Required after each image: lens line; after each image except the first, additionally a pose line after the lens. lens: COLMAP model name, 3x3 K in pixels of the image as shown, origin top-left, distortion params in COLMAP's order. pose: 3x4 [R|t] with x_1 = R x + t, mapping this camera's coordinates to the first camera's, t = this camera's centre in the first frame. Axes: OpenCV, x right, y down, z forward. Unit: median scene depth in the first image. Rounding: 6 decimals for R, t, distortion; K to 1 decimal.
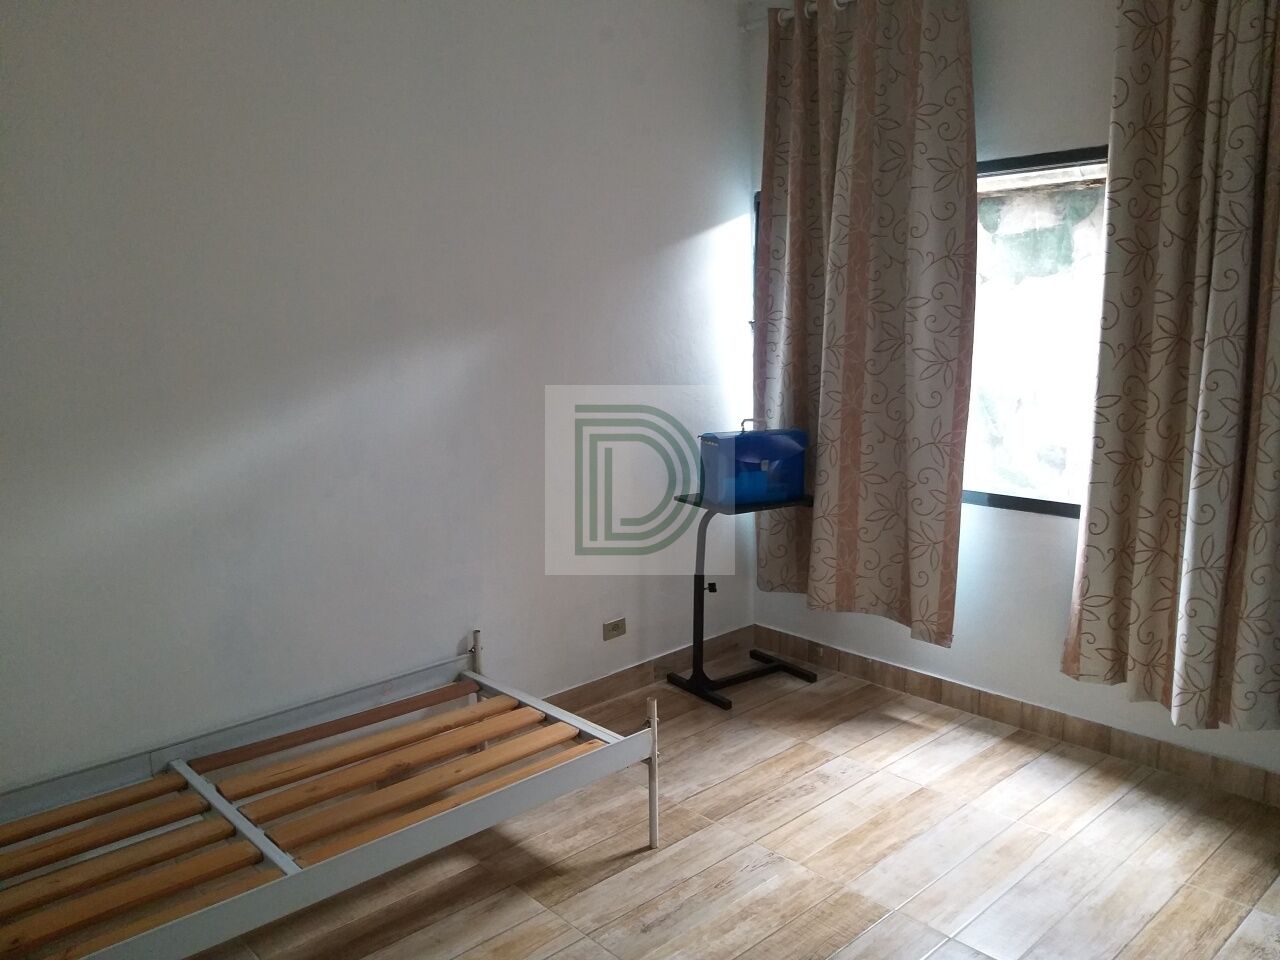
lens RADIAL K [[990.4, 0, 631.9], [0, 990.4, 474.5], [0, 0, 1]] dist [0.068251, -0.133628]
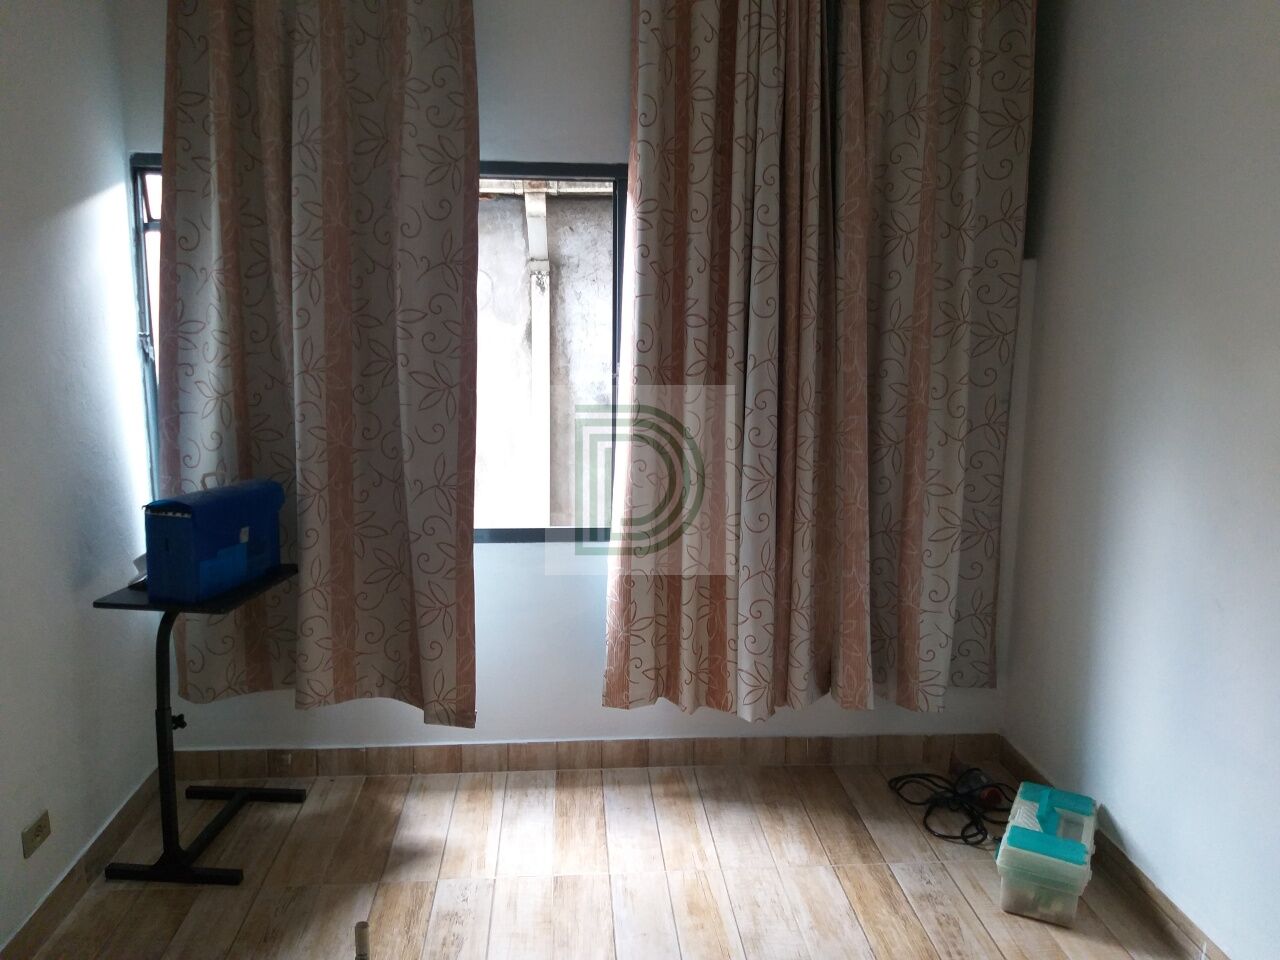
lens RADIAL K [[990.4, 0, 631.9], [0, 990.4, 474.5], [0, 0, 1]] dist [0.068251, -0.133628]
pose [[0.613550, -0.105327, 0.782600, -0.267157], [0.106927, 0.993018, 0.049817, -0.061075], [-0.782383, 0.053115, 0.620528, 0.332272]]
